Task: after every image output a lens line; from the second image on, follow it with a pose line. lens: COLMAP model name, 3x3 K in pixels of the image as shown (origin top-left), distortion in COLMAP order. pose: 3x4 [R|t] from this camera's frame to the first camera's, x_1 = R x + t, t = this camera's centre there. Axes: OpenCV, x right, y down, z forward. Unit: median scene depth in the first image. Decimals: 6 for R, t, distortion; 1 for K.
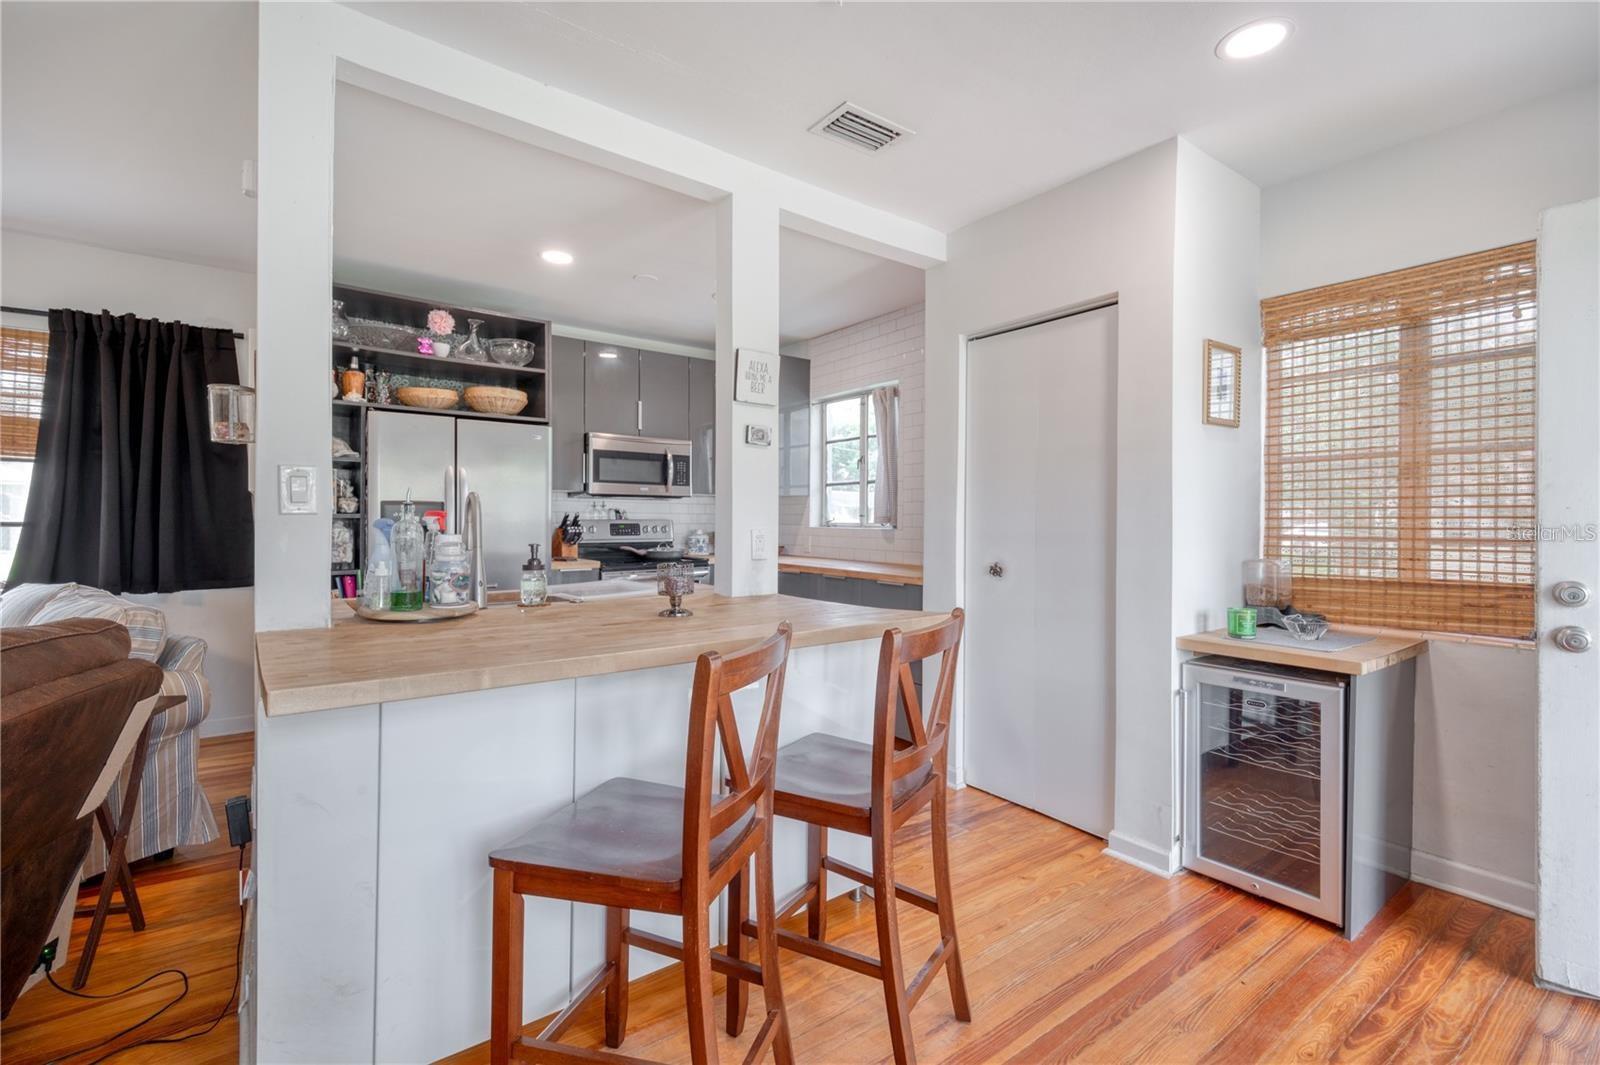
lens RADIAL K [[723.0, 0, 792.7], [0, 723.0, 523.5], [0, 0, 1]] dist [0.015888, -0.005950]
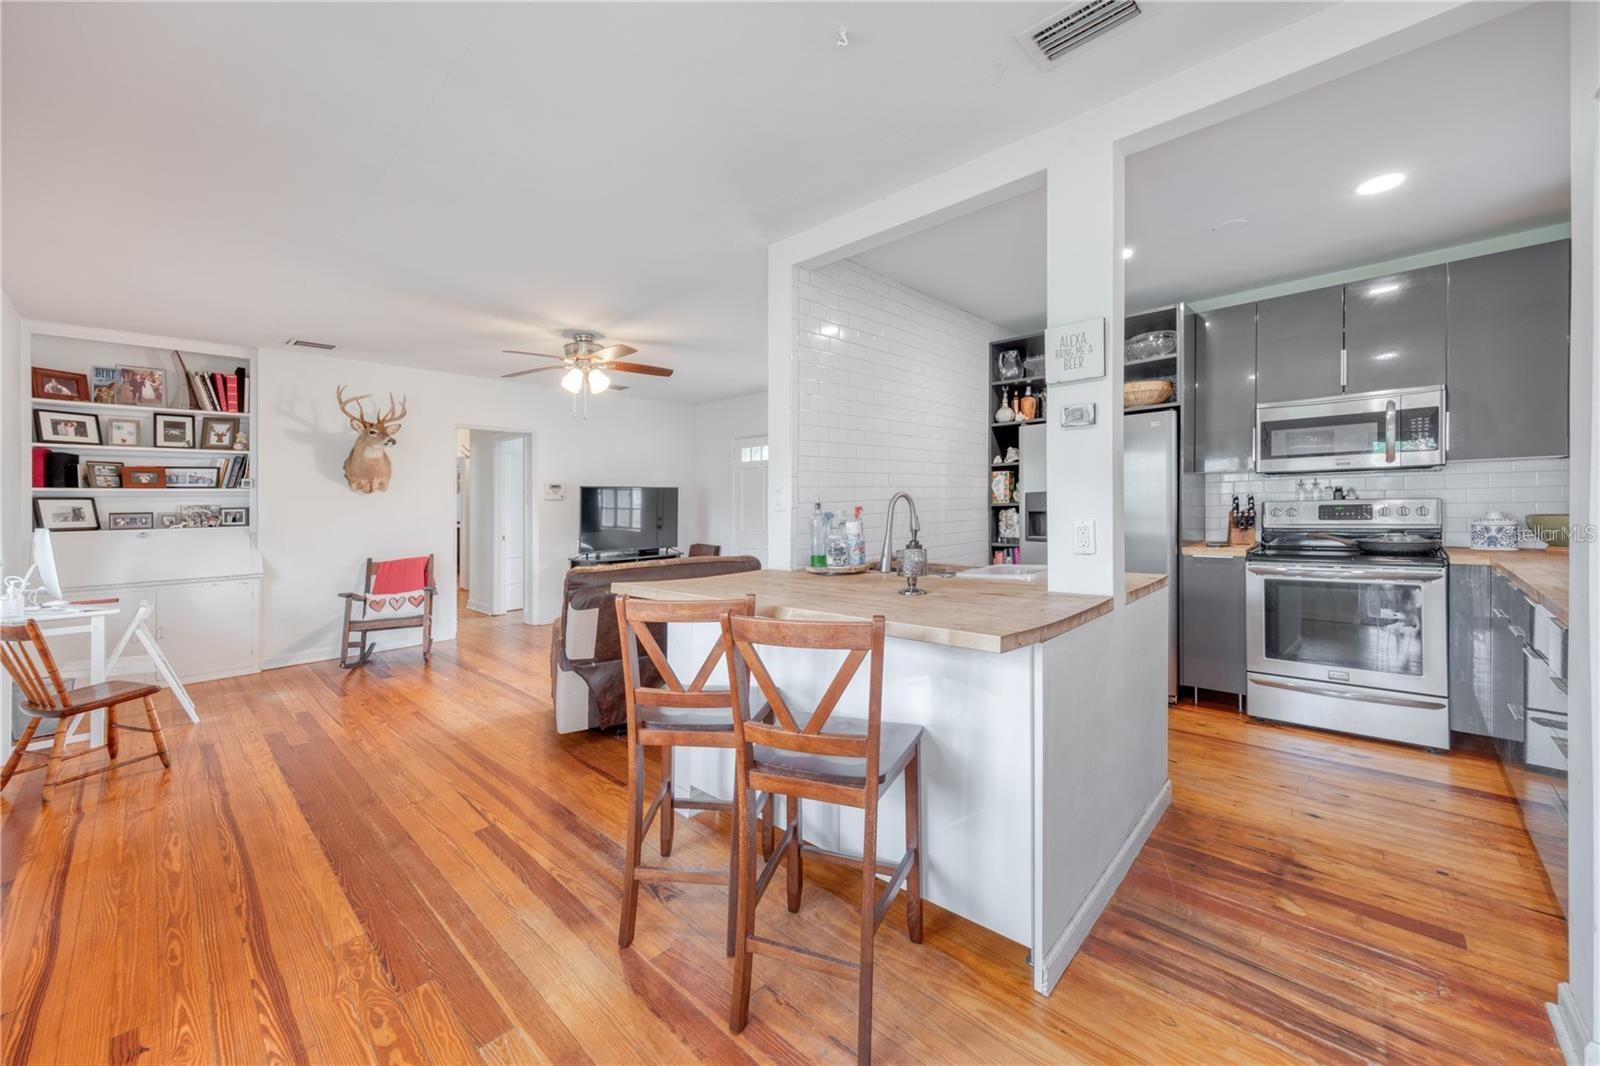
lens RADIAL K [[637.9, 0, 798.9], [0, 637.9, 489.9], [0, 0, 1]] dist [0.009509, -0.000848]
pose [[0.141581, -0.034850, -0.989313, 0.579480], [0.020392, 0.999271, -0.032283, -0.008919], [0.989717, -0.015604, 0.142189, 0.459269]]
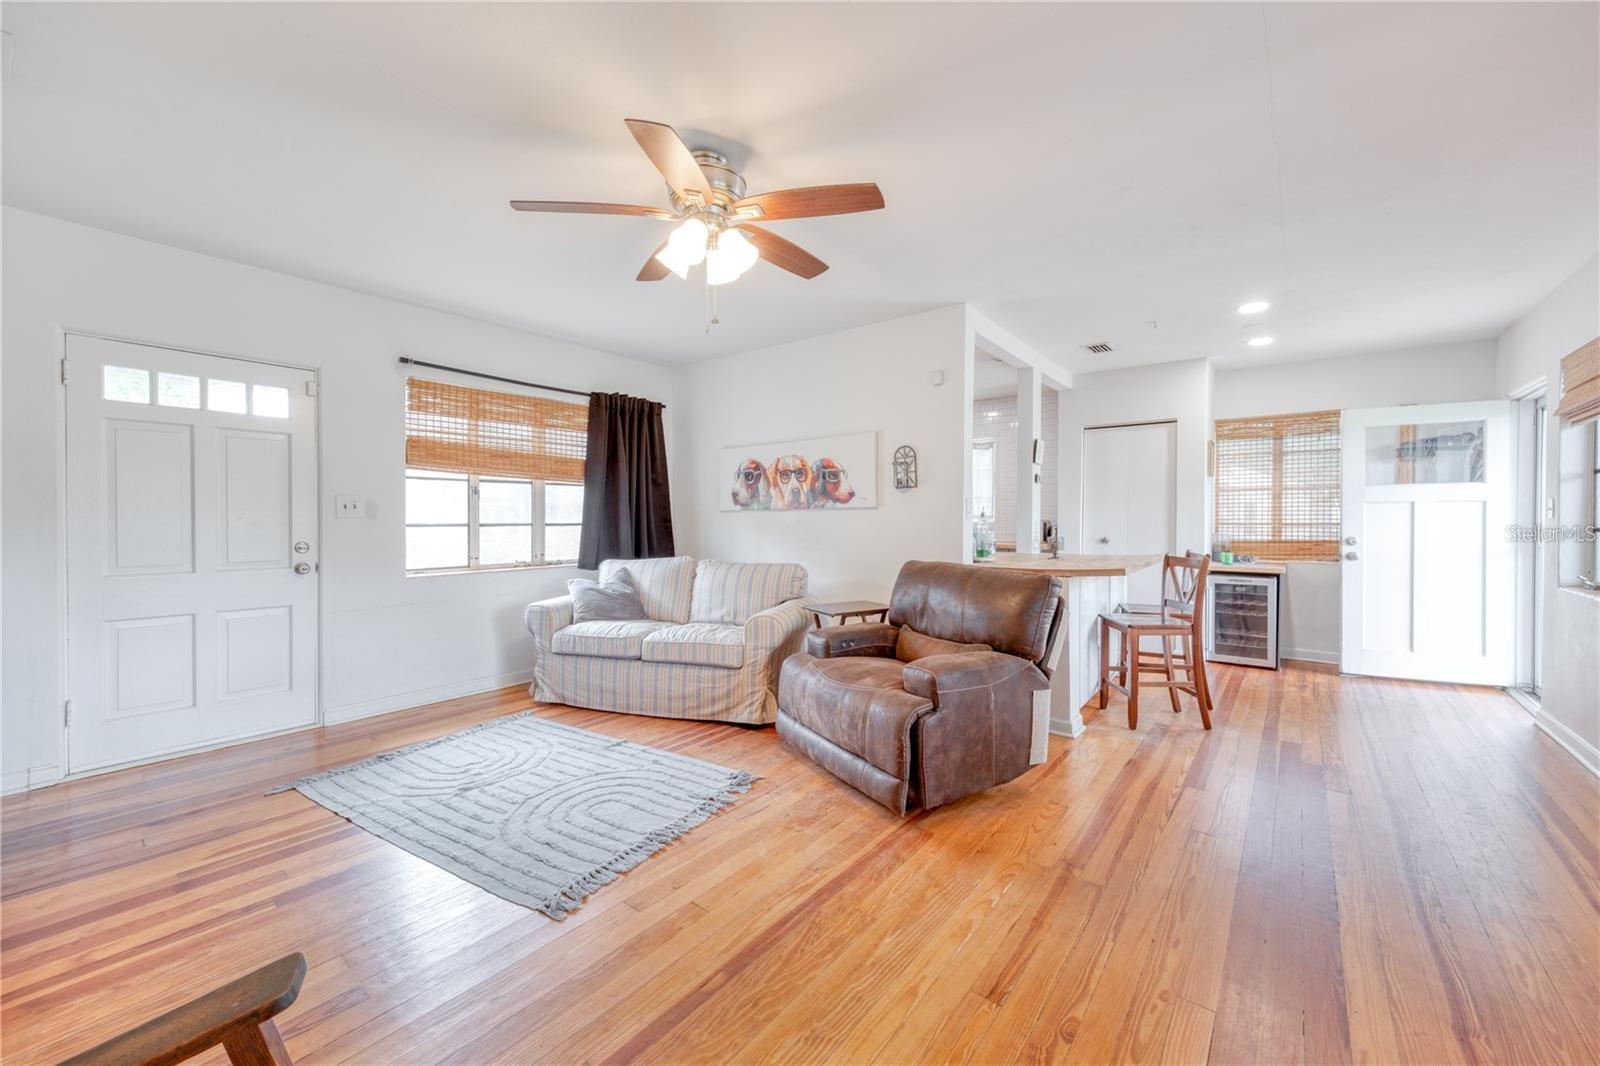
lens RADIAL K [[637.9, 0, 795.3], [0, 637.9, 518.2], [0, 0, 1]] dist [0.009509, -0.000848]
pose [[0.966603, -0.009135, 0.256114, -0.937058], [0.007434, 0.999943, 0.007609, -0.018796], [-0.256169, -0.005451, 0.966617, -0.498873]]
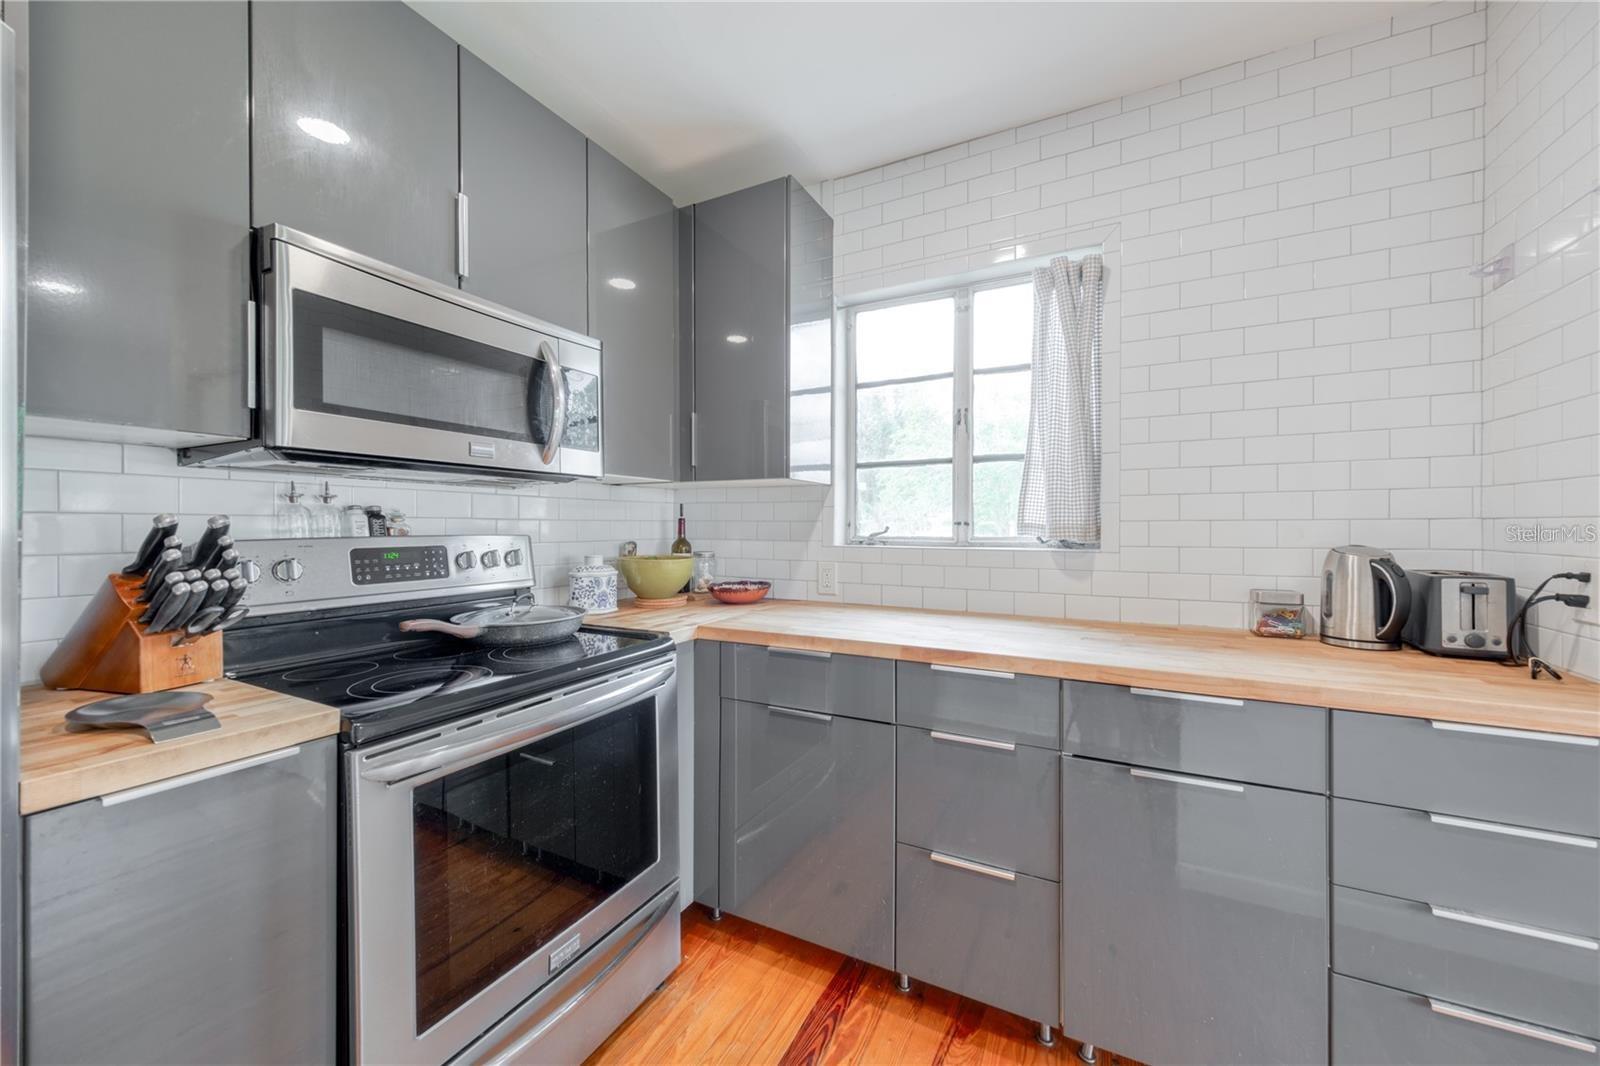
lens RADIAL K [[591.1, 0, 812.4], [0, 591.1, 531.1], [0, 0, 1]] dist [0.001403, 0.000106]
pose [[0.882193, -0.010640, 0.470768, -0.289661], [0.008387, 0.999941, 0.006883, -0.012997], [-0.470814, -0.002124, 0.882230, 0.984708]]
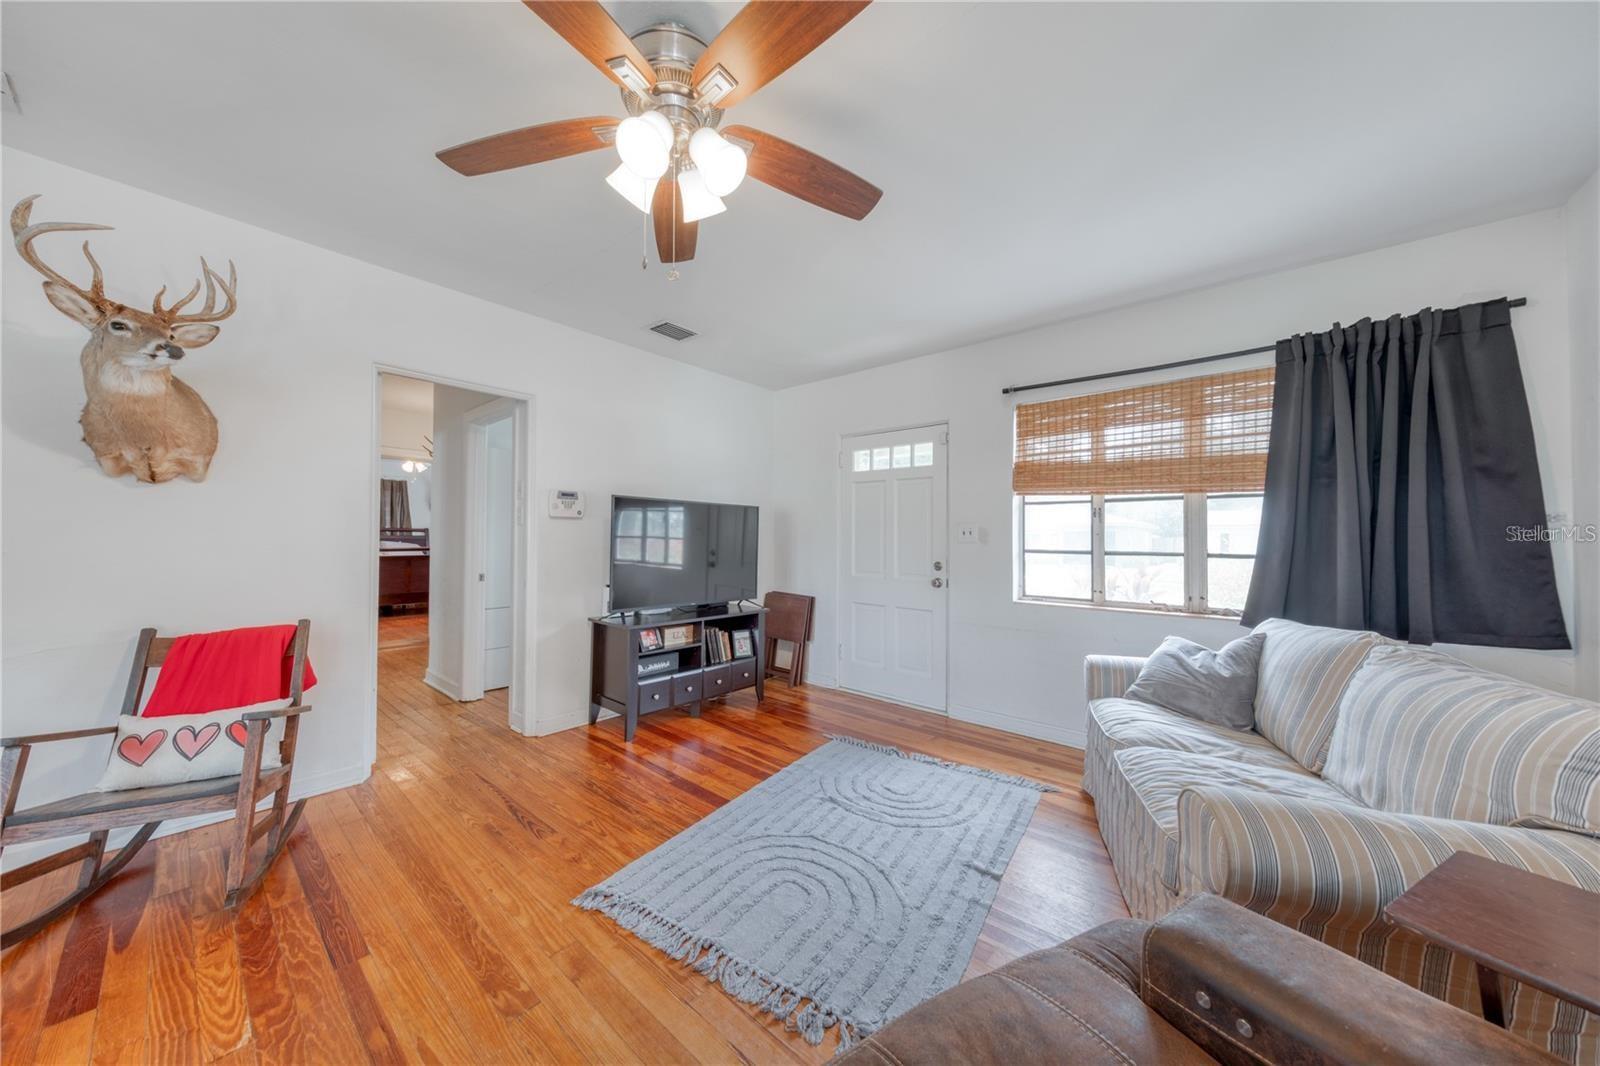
lens RADIAL K [[547.5, 0, 802.0], [0, 547.5, 531.0], [0, 0, 1]] dist [0.000475, 0.000419]
pose [[0.206978, -0.024464, -0.978040, -0.417762], [-0.006459, 0.999631, -0.026371, -0.010108], [0.978324, 0.011775, 0.206744, 0.206342]]
